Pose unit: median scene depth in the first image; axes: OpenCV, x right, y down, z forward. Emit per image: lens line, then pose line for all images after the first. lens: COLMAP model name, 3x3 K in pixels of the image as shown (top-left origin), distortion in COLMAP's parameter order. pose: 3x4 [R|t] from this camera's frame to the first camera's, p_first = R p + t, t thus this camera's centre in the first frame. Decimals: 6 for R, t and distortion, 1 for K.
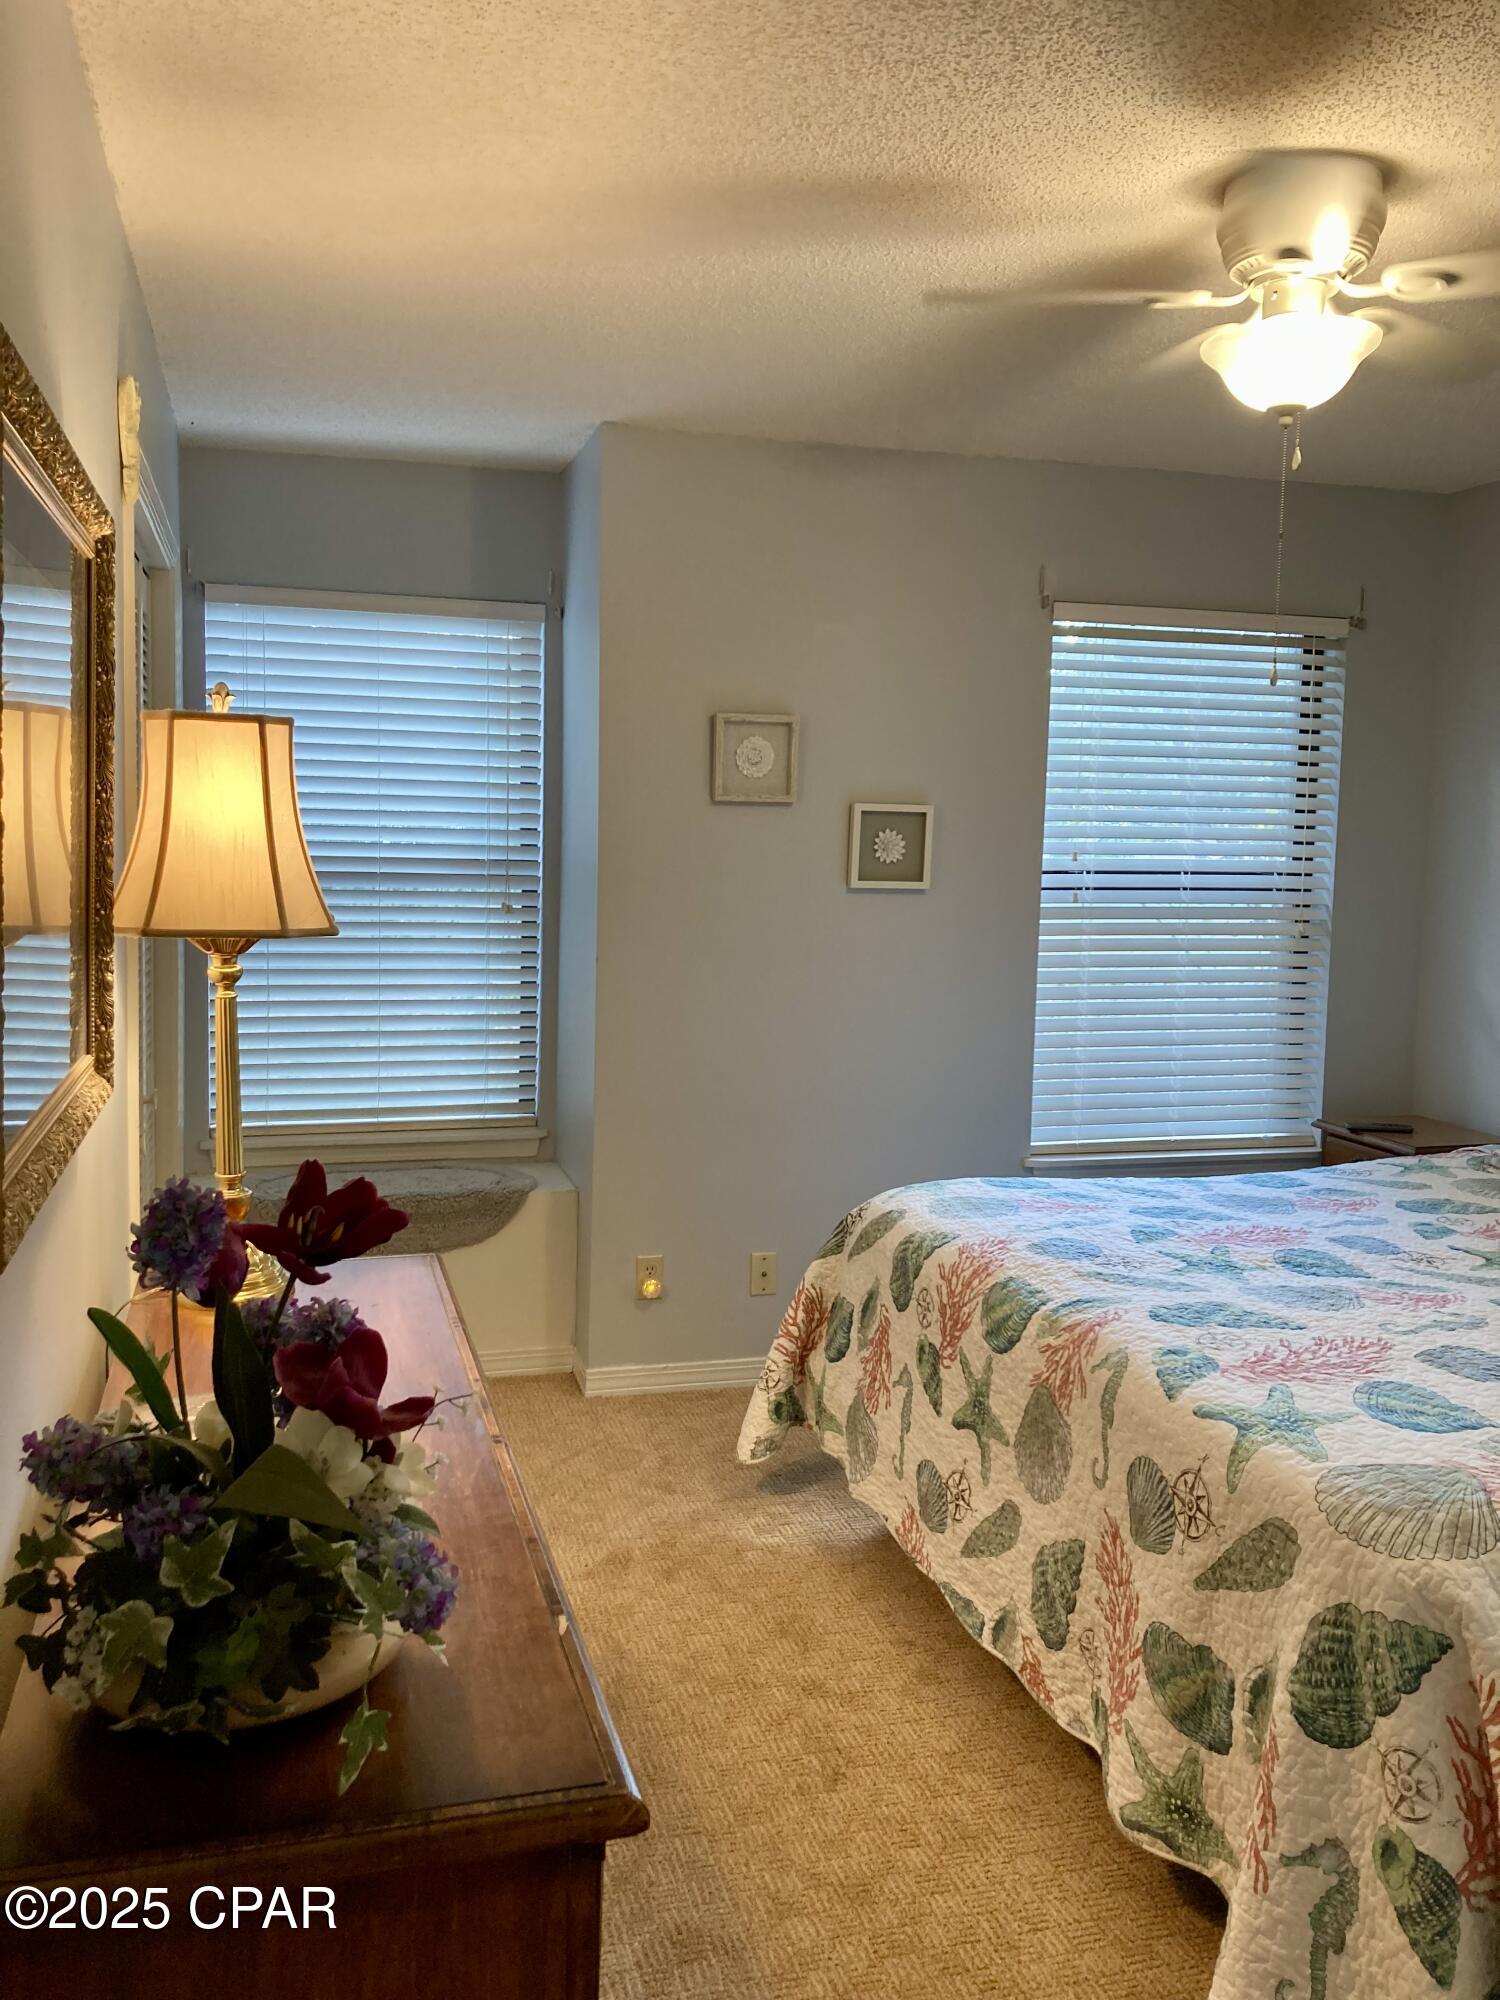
lens RADIAL K [[1654.2, 0, 733.2], [0, 1654.2, 982.1], [0, 0, 1]] dist [0.044136, -0.042352]
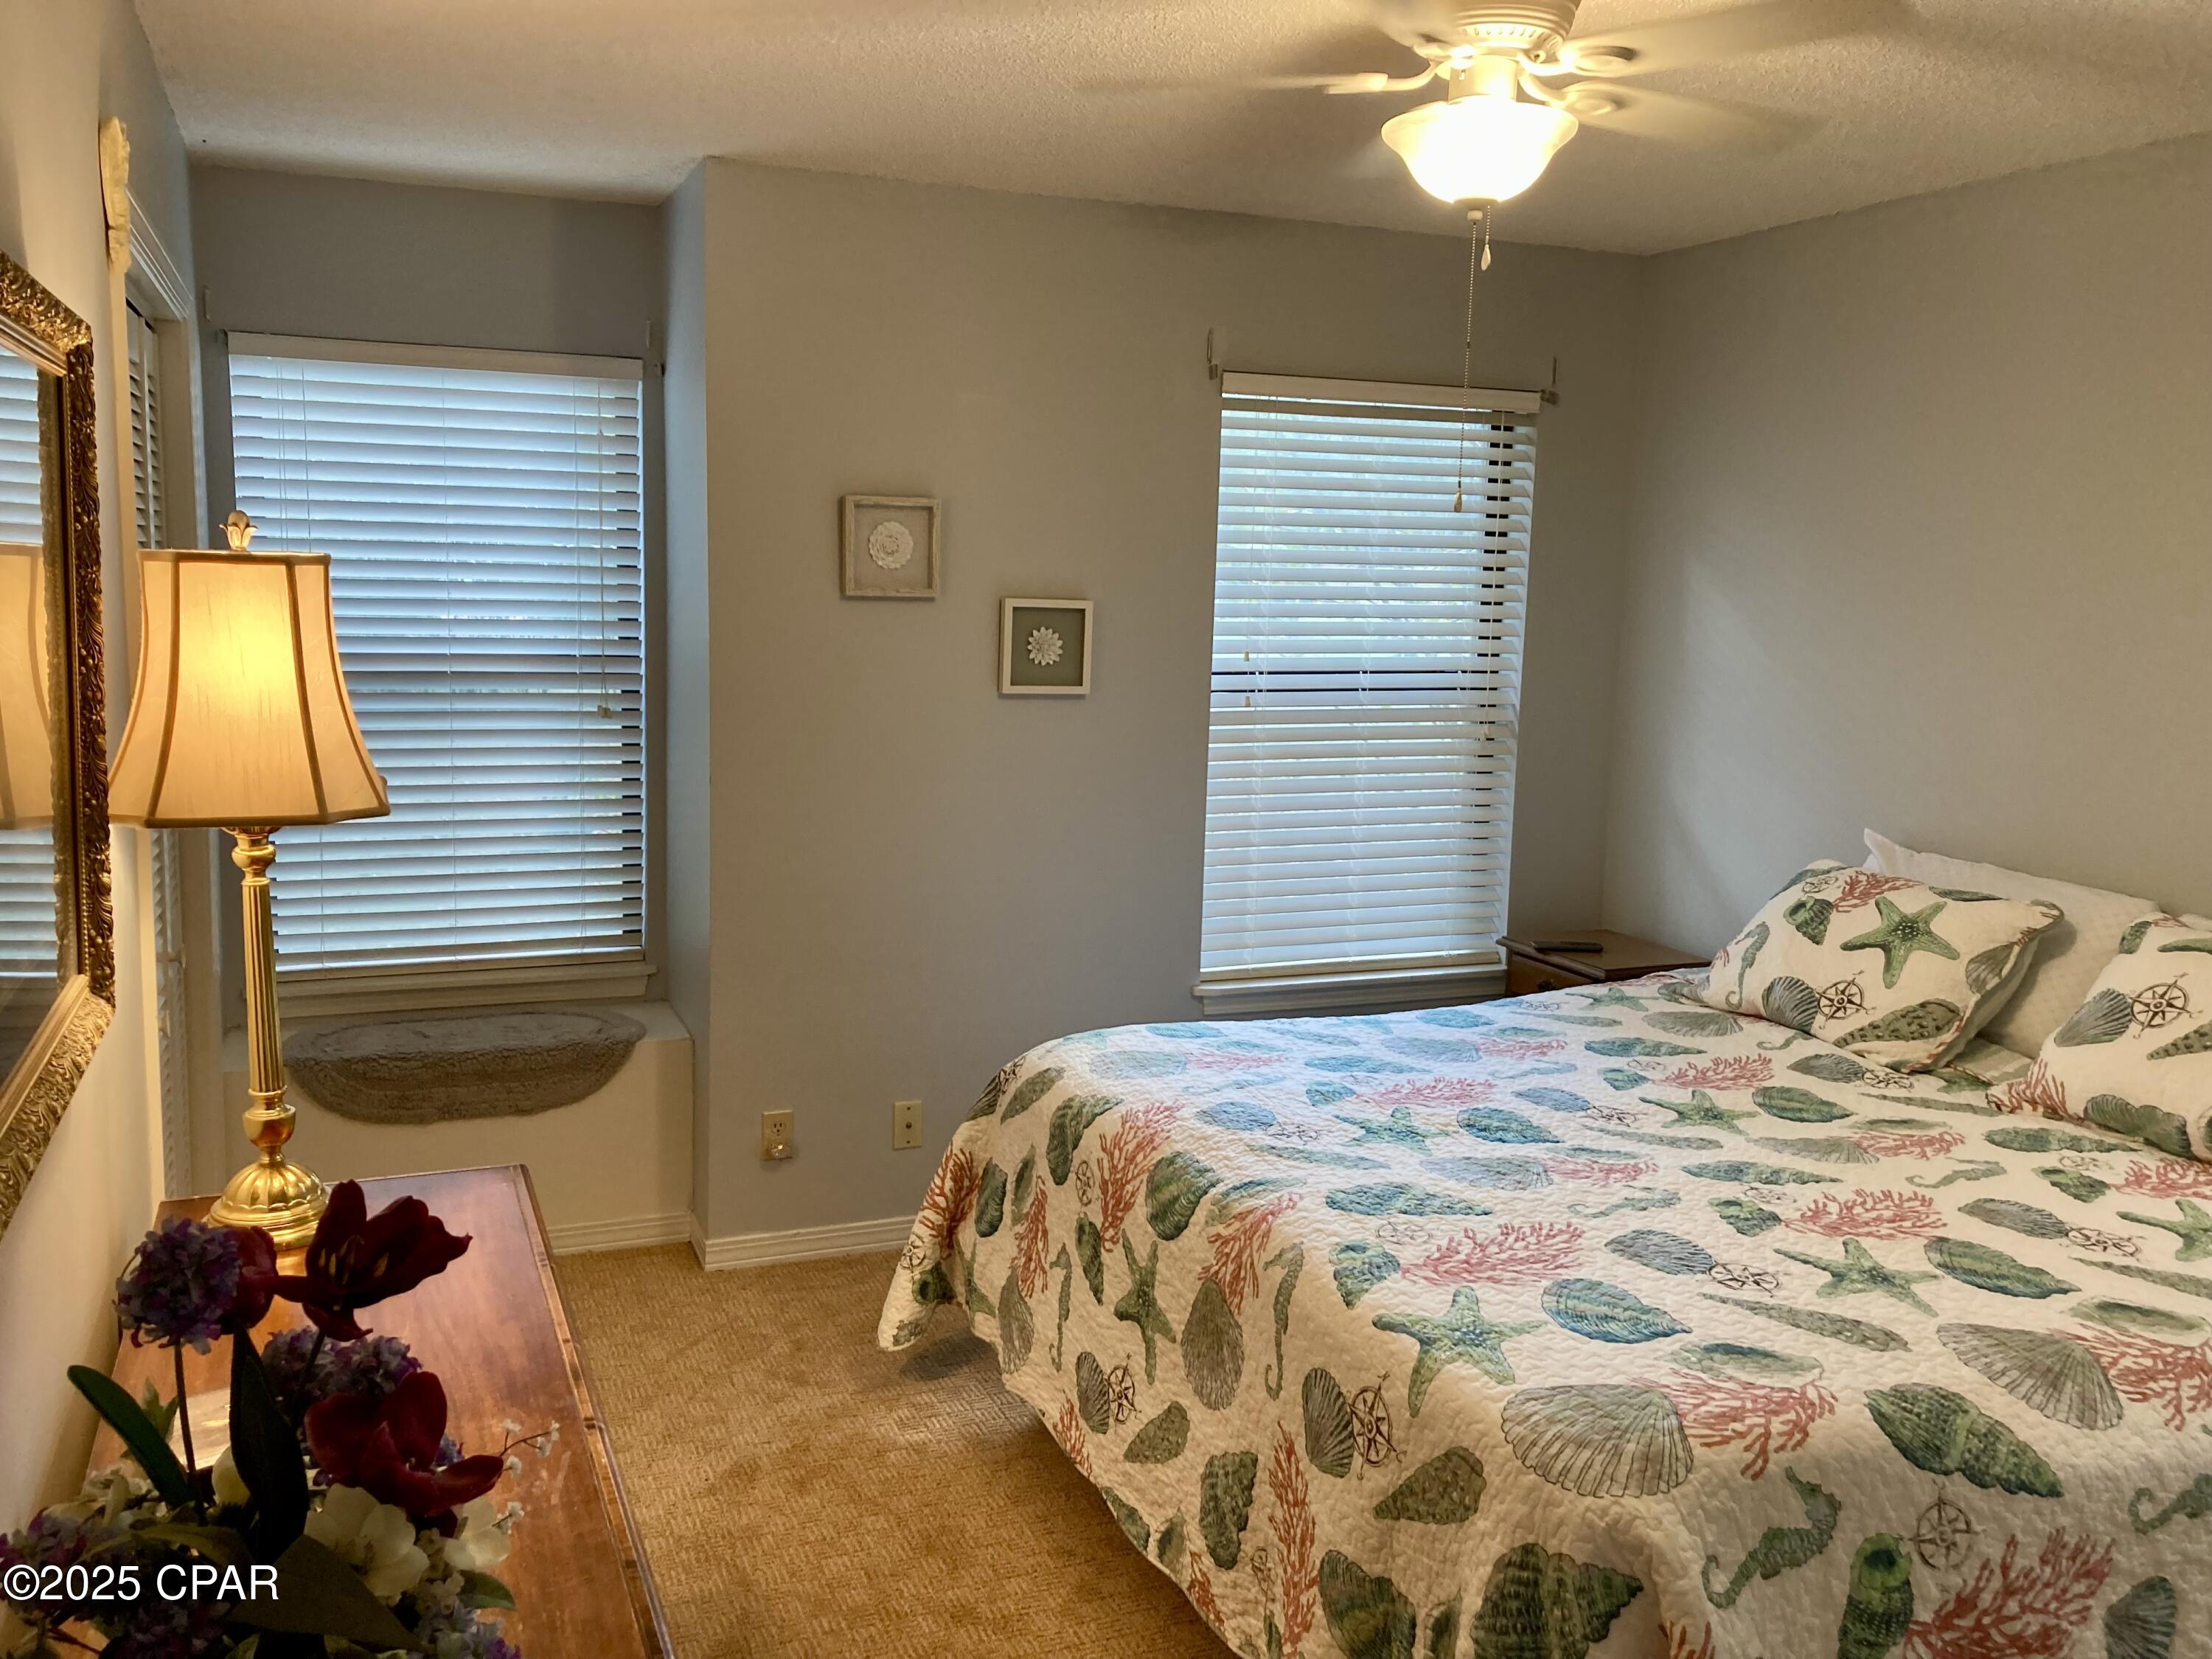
lens RADIAL K [[1829.6, 0, 1086.7], [0, 1829.6, 823.9], [0, 0, 1]] dist [0.044136, -0.042352]
pose [[0.993365, -0.012160, 0.114361, 0.005648], [0.006454, 0.998722, 0.050133, -0.054158], [-0.114824, -0.049062, 0.992174, 0.021058]]
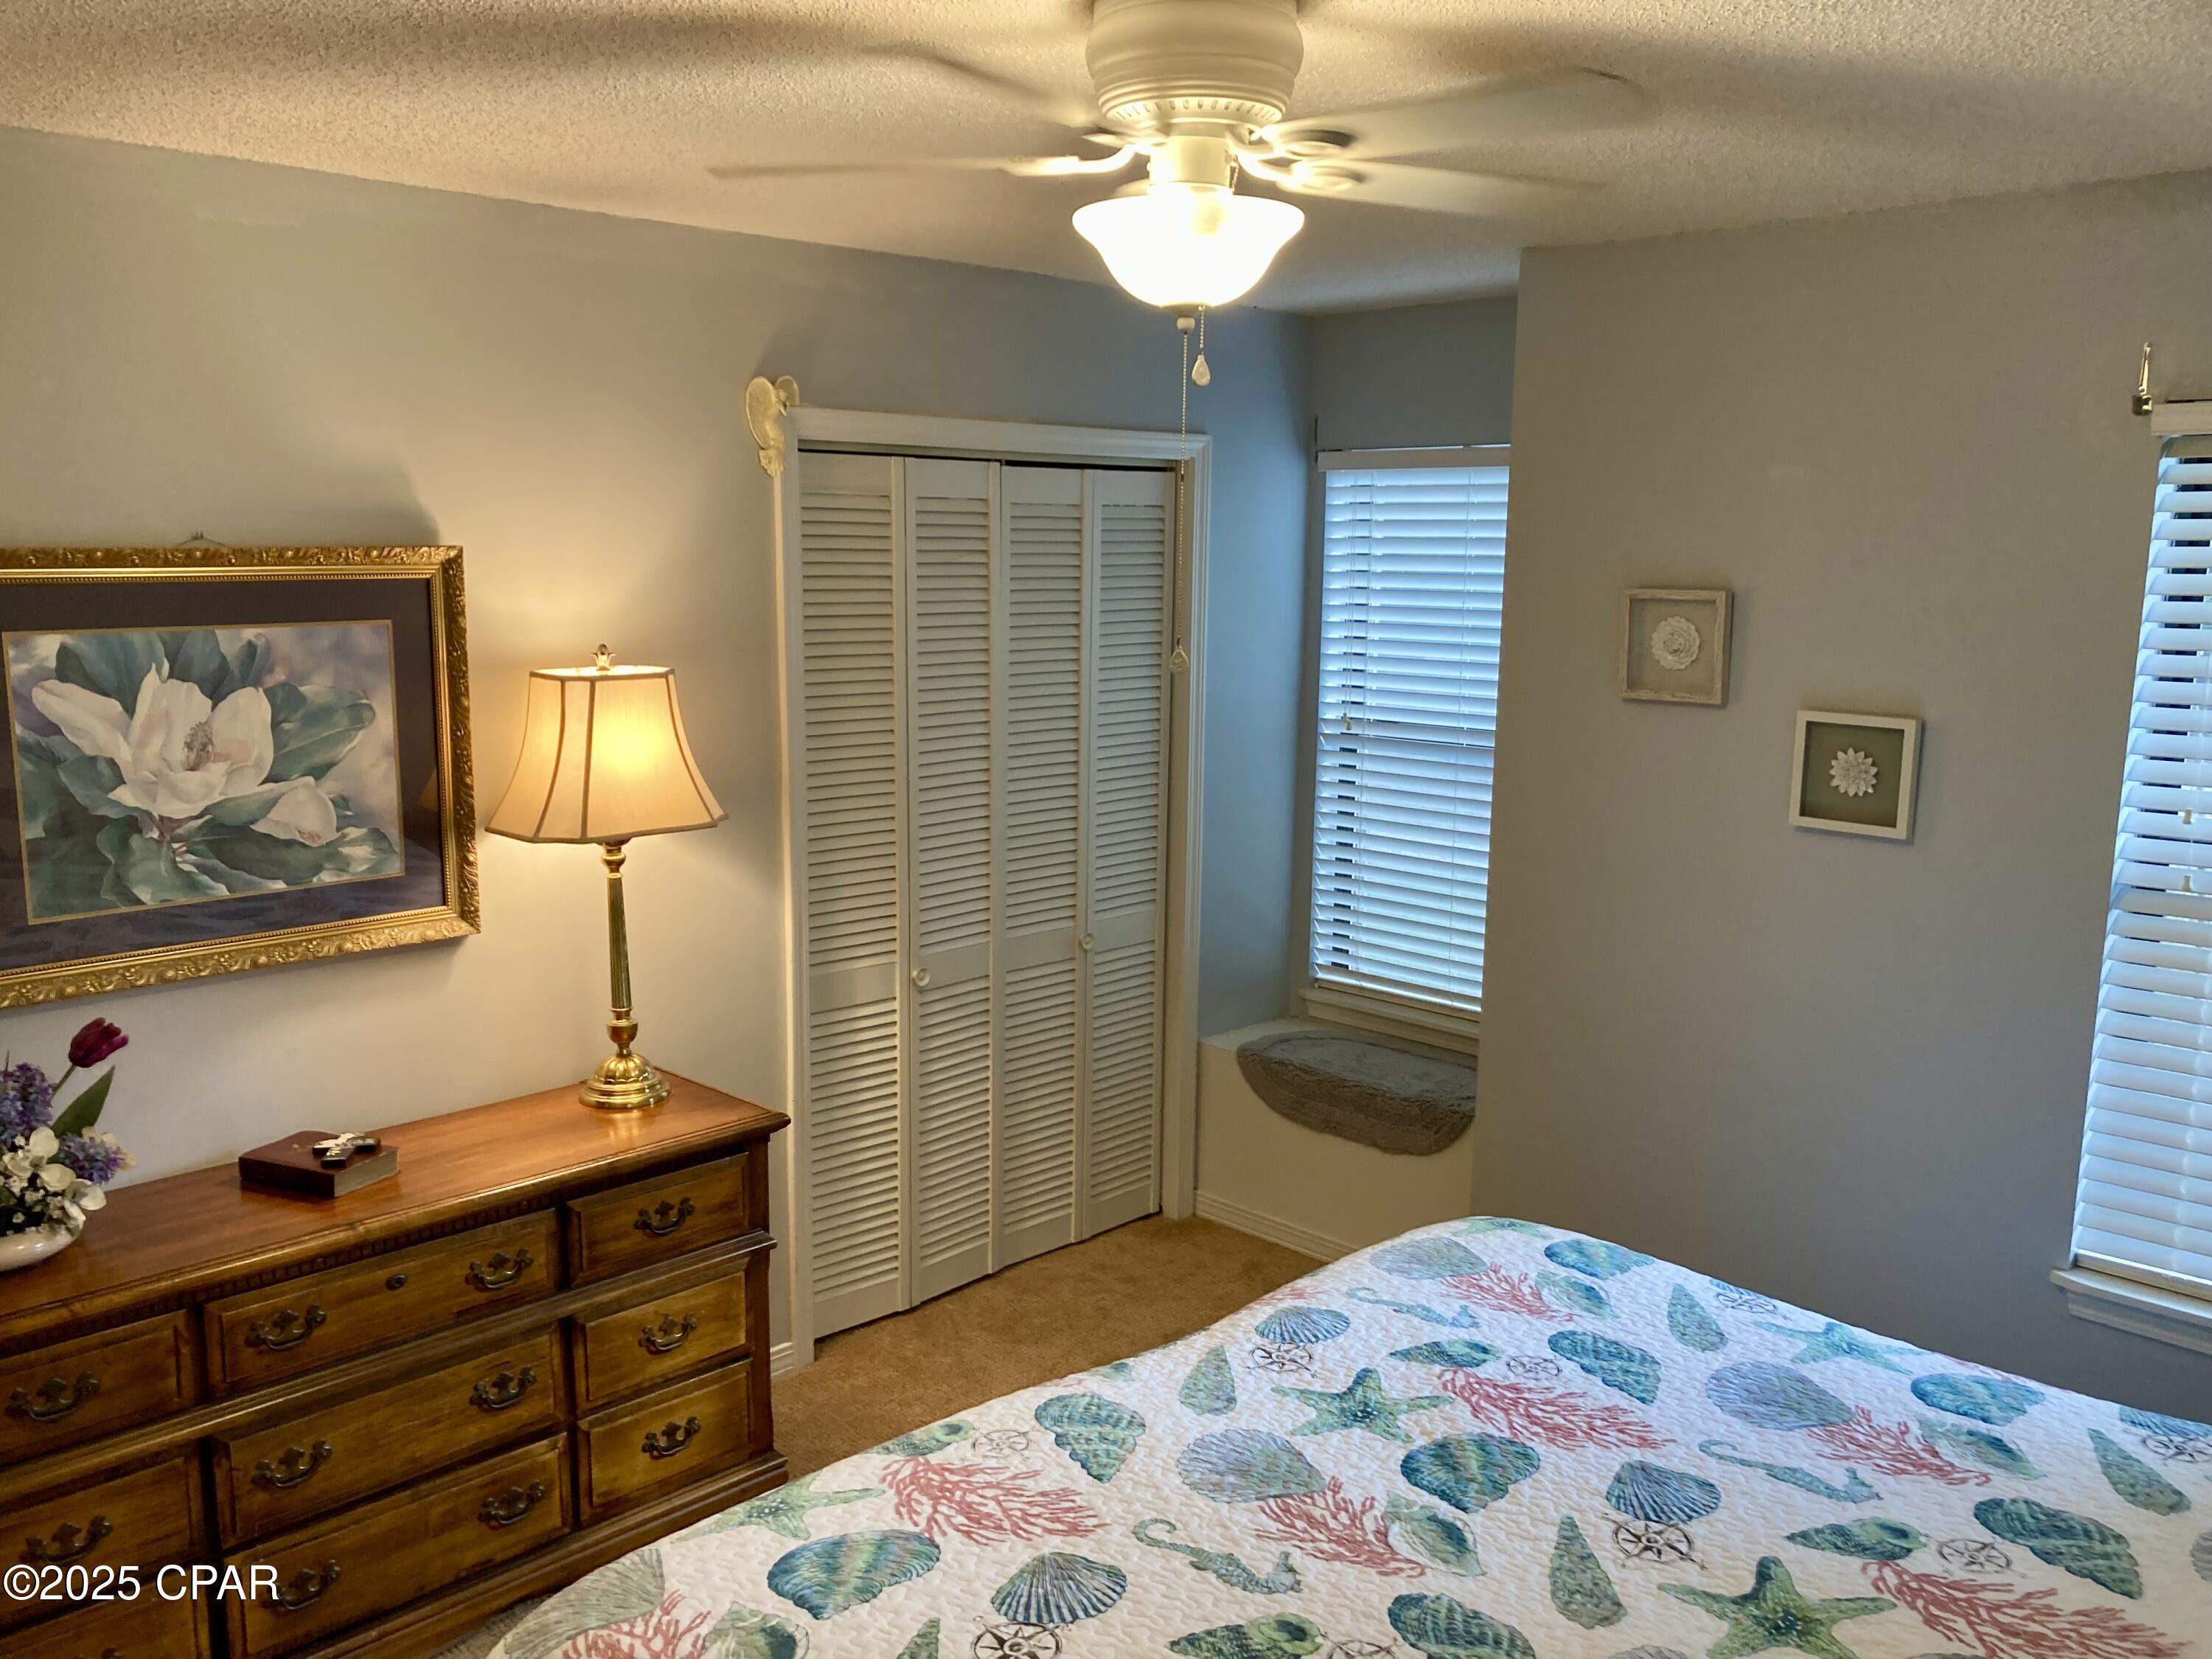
lens RADIAL K [[1829.6, 0, 1059.4], [0, 1829.6, 834.3], [0, 0, 1]] dist [0.044136, -0.042352]
pose [[0.484067, 0.125897, -0.865927, 0.945604], [-0.077640, 0.991872, 0.100807, -0.166779], [0.871580, 0.018433, 0.489907, 0.486397]]
